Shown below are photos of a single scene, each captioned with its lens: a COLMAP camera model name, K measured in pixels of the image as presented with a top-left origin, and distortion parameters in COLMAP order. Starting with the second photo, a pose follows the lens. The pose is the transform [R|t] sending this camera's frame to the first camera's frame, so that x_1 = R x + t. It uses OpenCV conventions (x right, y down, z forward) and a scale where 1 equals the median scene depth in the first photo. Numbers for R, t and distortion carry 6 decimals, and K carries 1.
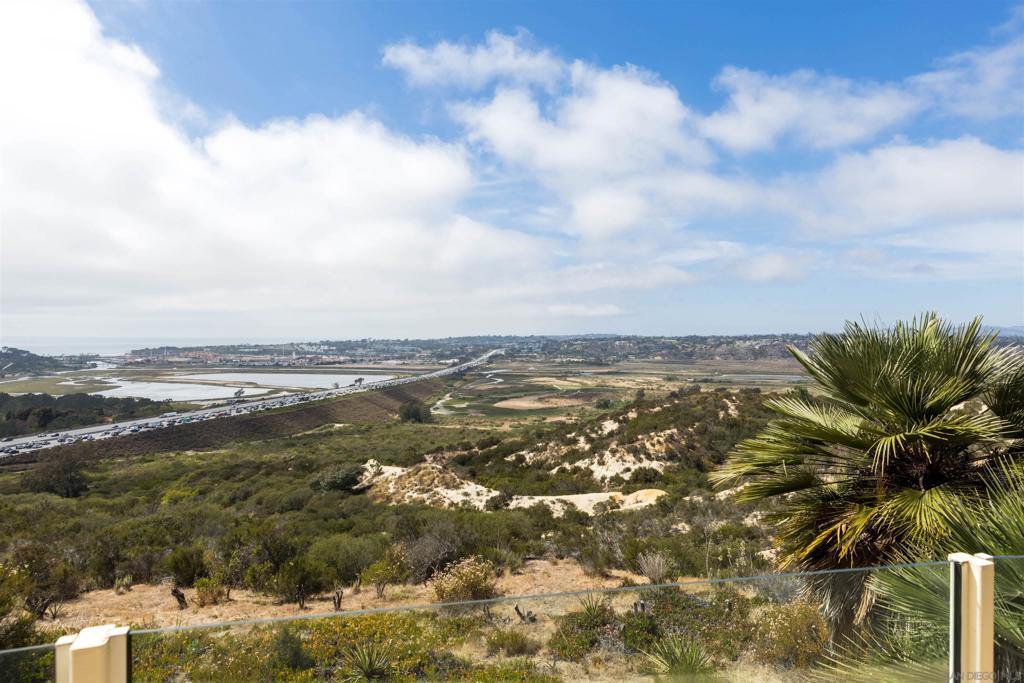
lens RADIAL K [[613.7, 0, 512.0], [0, 613.7, 341.5], [0, 0, 1]] dist [0.002286, 0.000255]
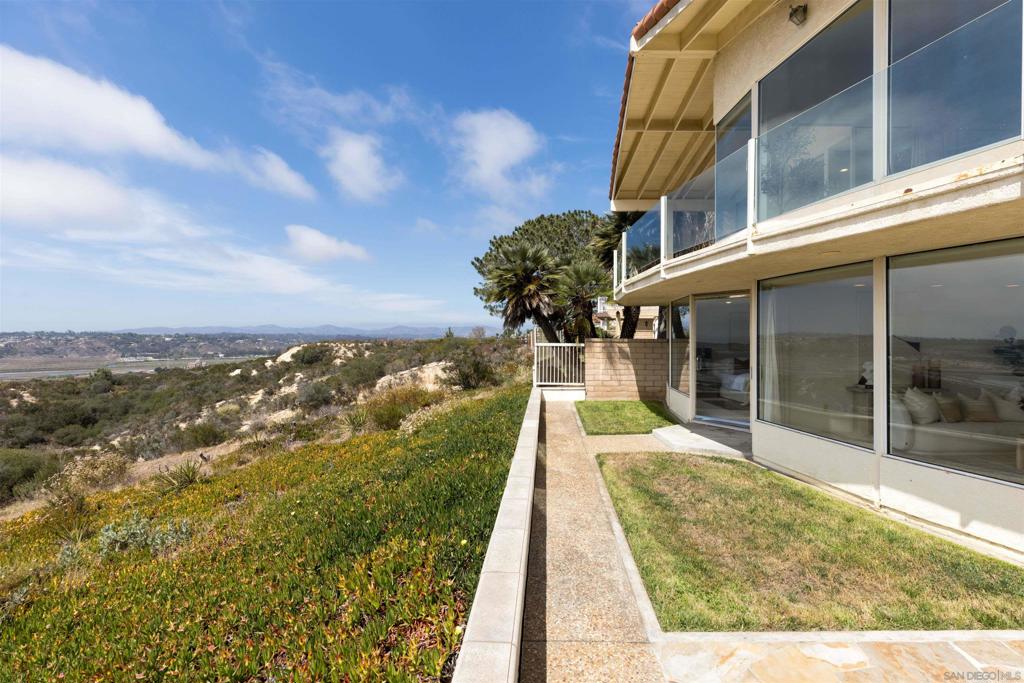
lens RADIAL K [[467.6, 0, 516.9], [0, 467.6, 336.3], [0, 0, 1]] dist [0.001923, -0.000148]
pose [[0.329462, -0.005529, 0.944153, -0.100014], [0.014025, 0.999901, 0.000962, 0.024633], [-0.944065, 0.012925, 0.329507, -0.001057]]
